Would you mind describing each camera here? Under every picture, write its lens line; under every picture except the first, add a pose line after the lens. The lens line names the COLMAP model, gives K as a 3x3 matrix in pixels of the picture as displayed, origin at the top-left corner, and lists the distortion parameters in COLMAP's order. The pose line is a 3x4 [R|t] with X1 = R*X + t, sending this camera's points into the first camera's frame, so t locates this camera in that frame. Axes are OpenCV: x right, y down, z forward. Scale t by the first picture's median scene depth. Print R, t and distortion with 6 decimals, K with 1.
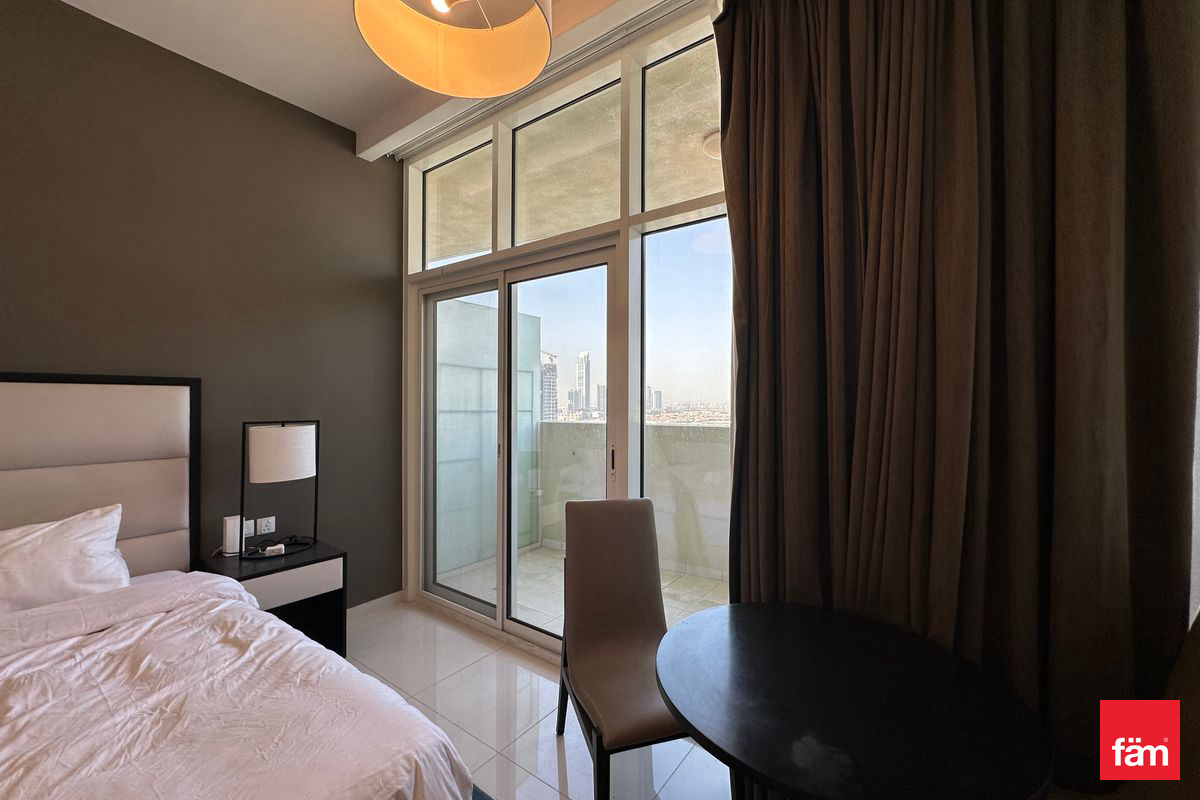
lens RADIAL K [[479.8, 0, 599.1], [0, 479.8, 402.2], [0, 0, 1]] dist [-0.003915, 0.000976]
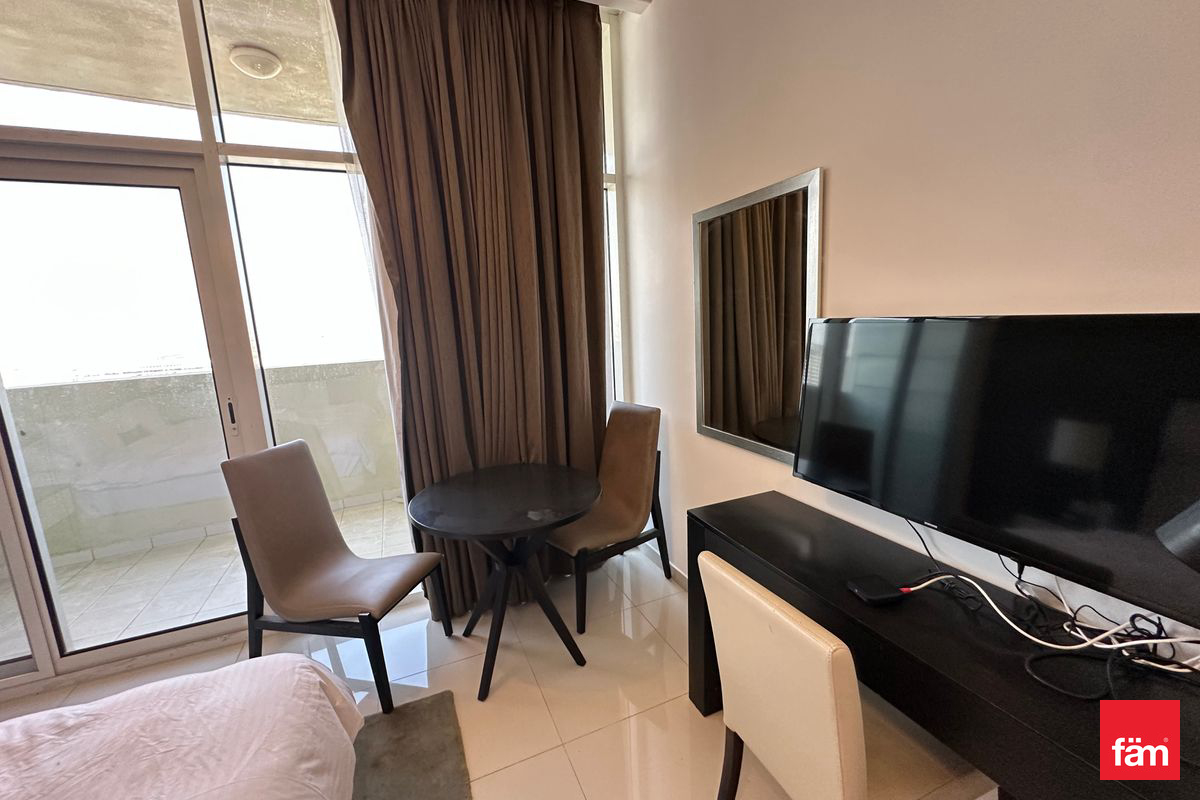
lens RADIAL K [[479.8, 0, 598.5], [0, 479.8, 402.4], [0, 0, 1]] dist [-0.003915, 0.000976]
pose [[0.504978, -0.181922, 0.843743, -0.392039], [0.050581, 0.982093, 0.181479, -0.033412], [-0.861649, -0.048965, 0.505137, -0.083296]]
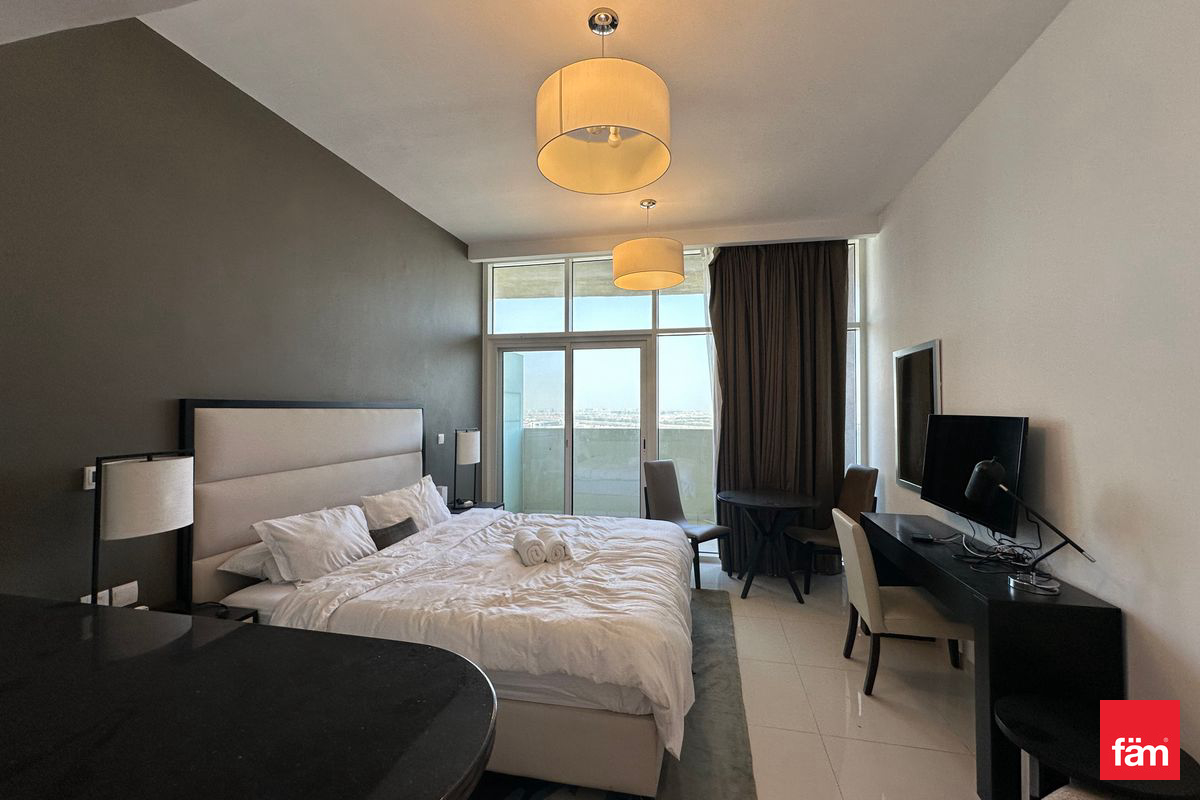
lens RADIAL K [[479.8, 0, 596.4], [0, 479.8, 401.6], [0, 0, 1]] dist [-0.003915, 0.000976]
pose [[0.918578, -0.000390, 0.395240, -0.962904], [0.006094, 0.999895, -0.013176, -0.034555], [-0.395194, 0.014512, 0.918483, -0.794689]]
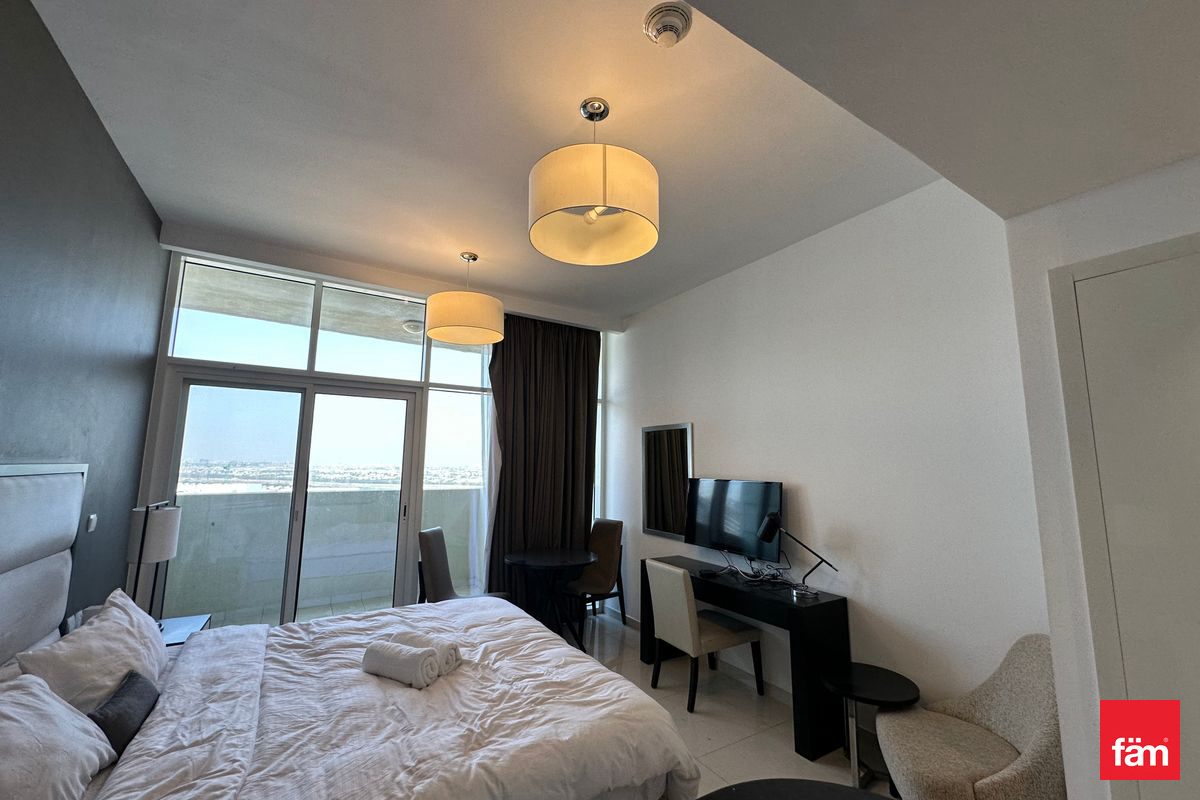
lens RADIAL K [[479.8, 0, 599.3], [0, 479.8, 400.4], [0, 0, 1]] dist [-0.003915, 0.000976]
pose [[0.379939, 0.119714, 0.917232, -1.369442], [-0.007953, 0.991976, -0.126175, -0.066744], [-0.924977, 0.040644, 0.377843, -0.352851]]
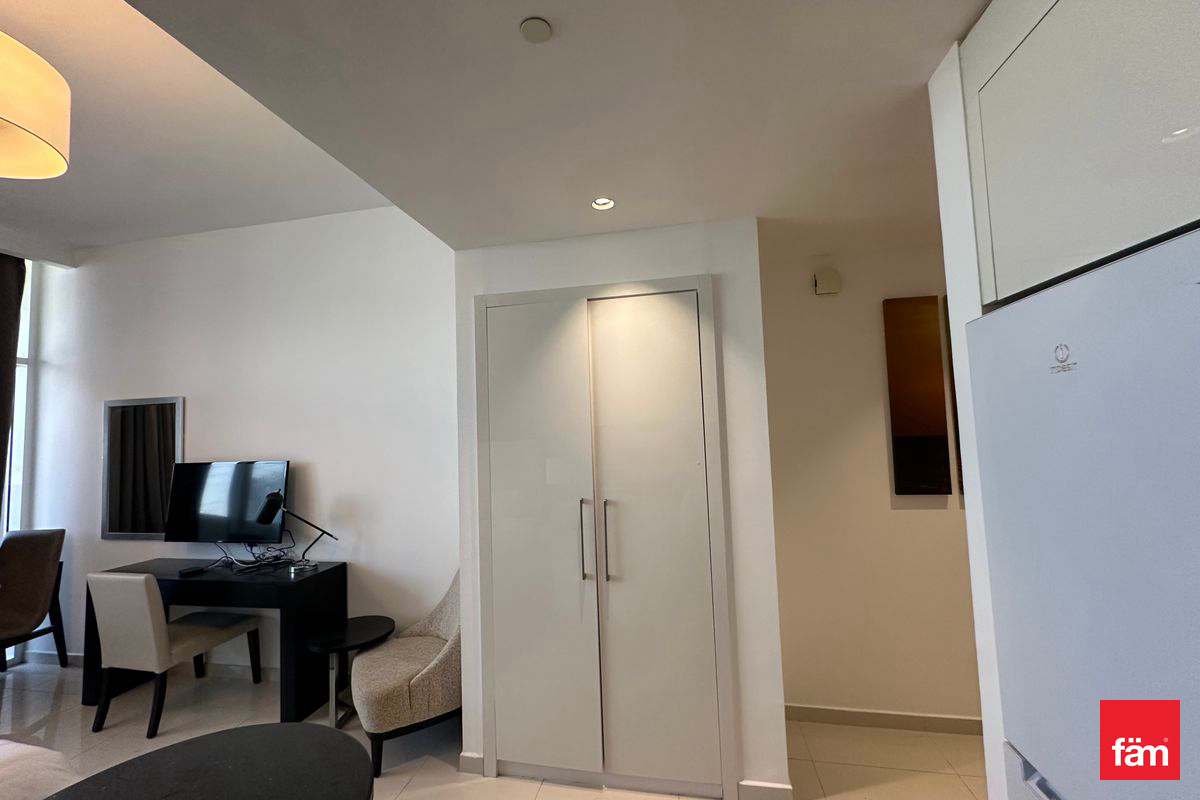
lens RADIAL K [[479.8, 0, 603.7], [0, 479.8, 398.1], [0, 0, 1]] dist [-0.003915, 0.000976]
pose [[-0.426959, 0.068497, 0.901673, -1.474360], [0.032791, 0.997644, -0.060260, -0.075692], [-0.903676, 0.003838, -0.428199, -0.527507]]
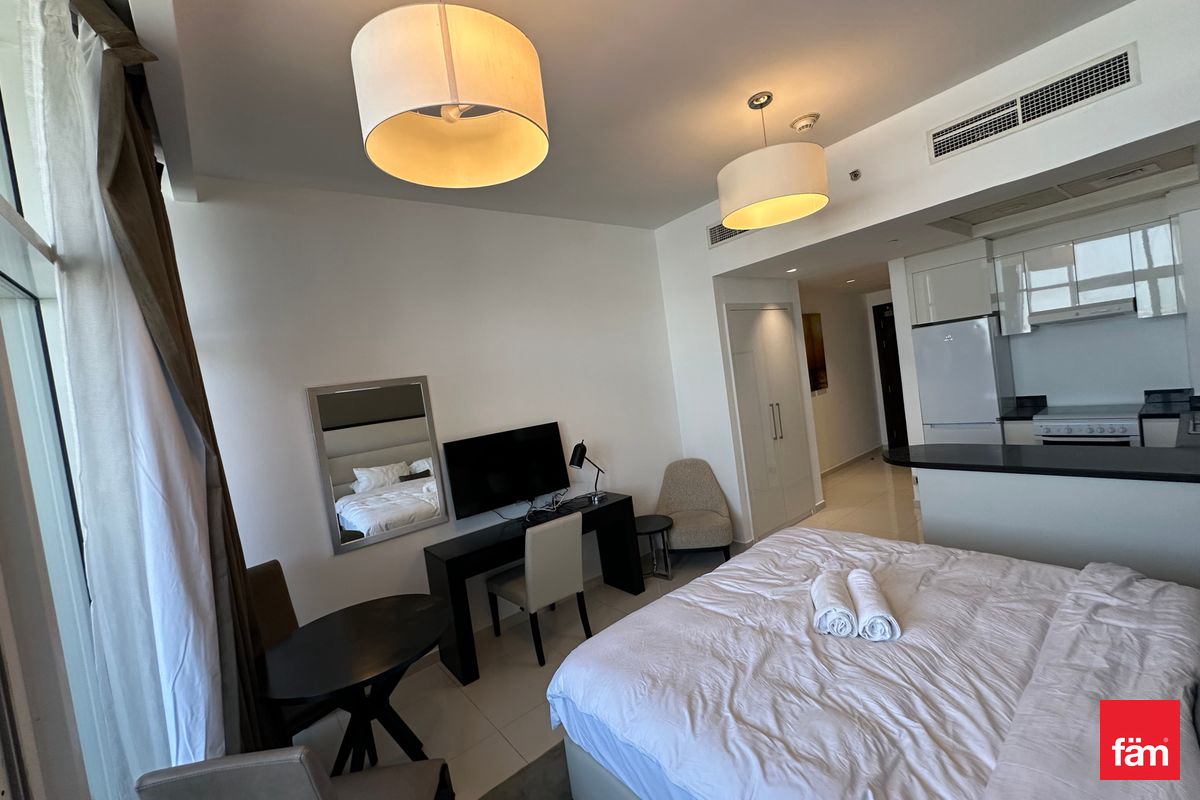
lens RADIAL K [[479.8, 0, 599.8], [0, 479.8, 403.7], [0, 0, 1]] dist [-0.003915, 0.000976]
pose [[-0.956544, 0.113468, 0.268605, -0.478933], [0.131687, 0.989991, 0.050751, -0.132675], [-0.260158, 0.083917, -0.961913, 1.175458]]
